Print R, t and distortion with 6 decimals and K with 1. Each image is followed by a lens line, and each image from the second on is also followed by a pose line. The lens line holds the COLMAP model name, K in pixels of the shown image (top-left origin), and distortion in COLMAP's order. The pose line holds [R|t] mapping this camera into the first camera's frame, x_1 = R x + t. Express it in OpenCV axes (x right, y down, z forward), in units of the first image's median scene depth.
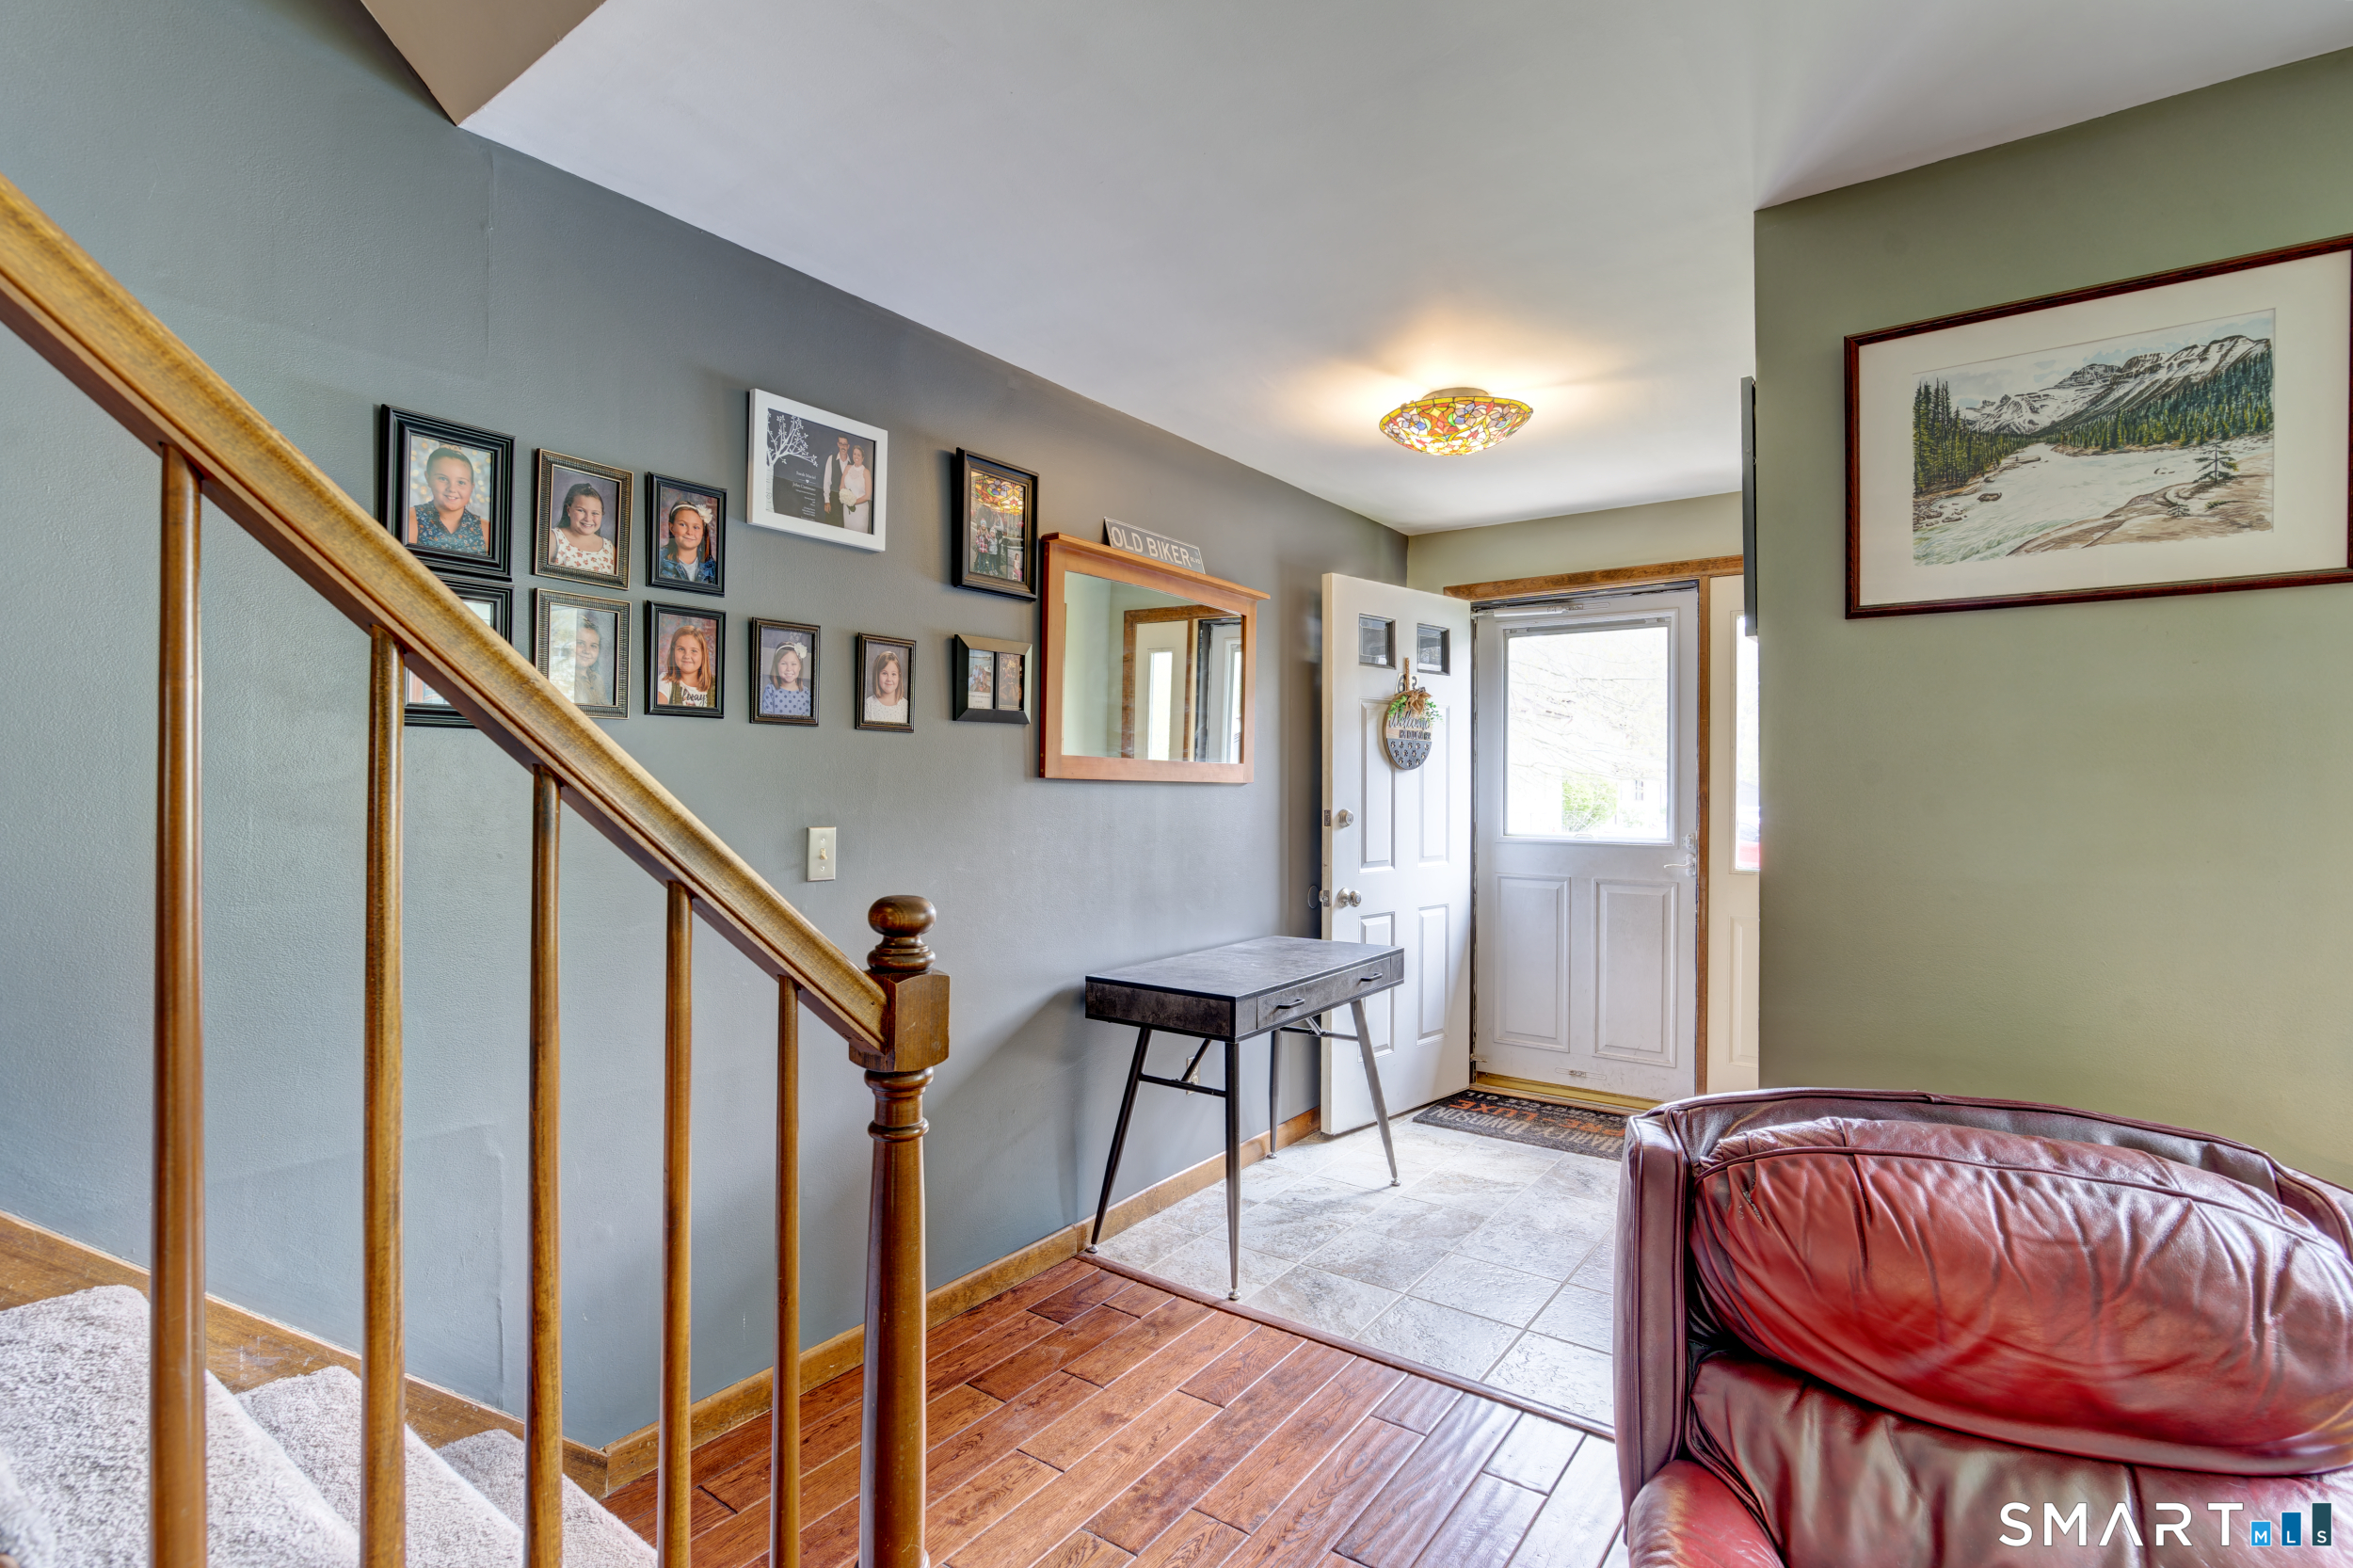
lens RADIAL K [[1088.0, 0, 1154.9], [0, 1088.0, 791.4], [0, 0, 1]] dist [-0.013669, 0.001098]
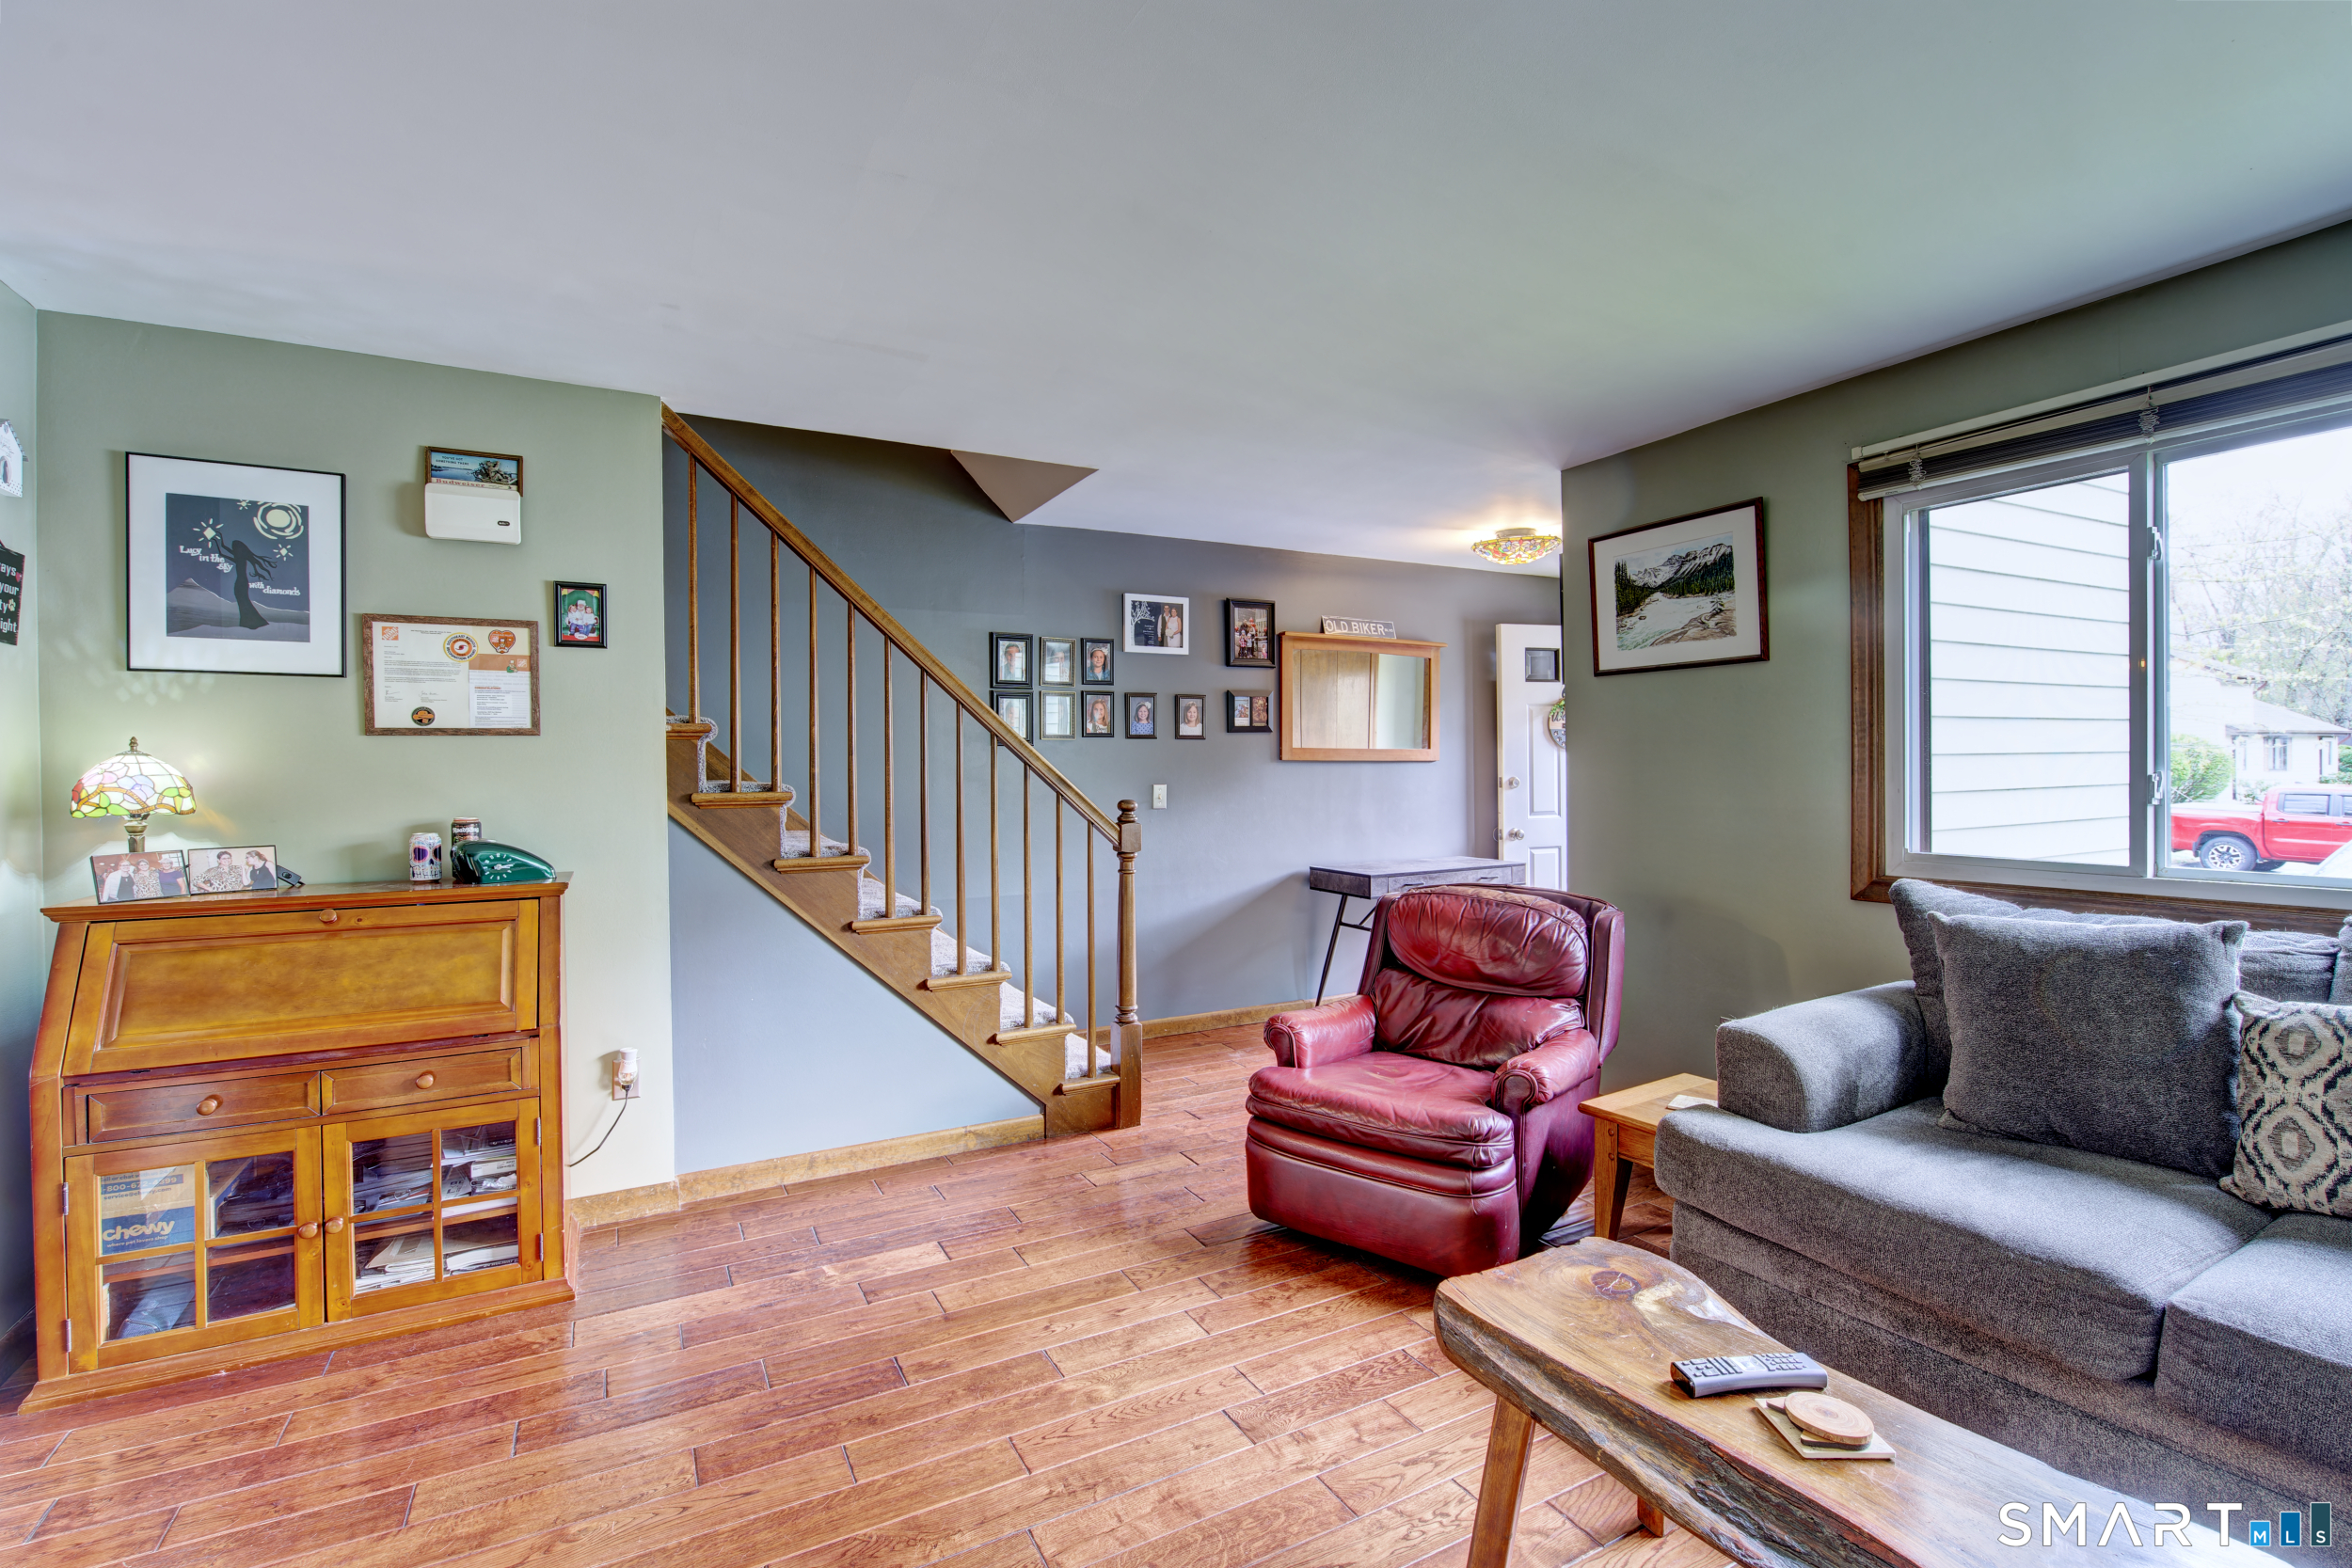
lens RADIAL K [[1087.4, 0, 1188.1], [0, 1087.4, 773.6], [0, 0, 1]] dist [-0.013669, 0.001098]
pose [[0.904442, -0.008371, -0.426515, 0.694391], [0.010534, 0.999941, 0.002713, 0.006000], [0.426467, -0.006946, 0.904476, -0.979932]]
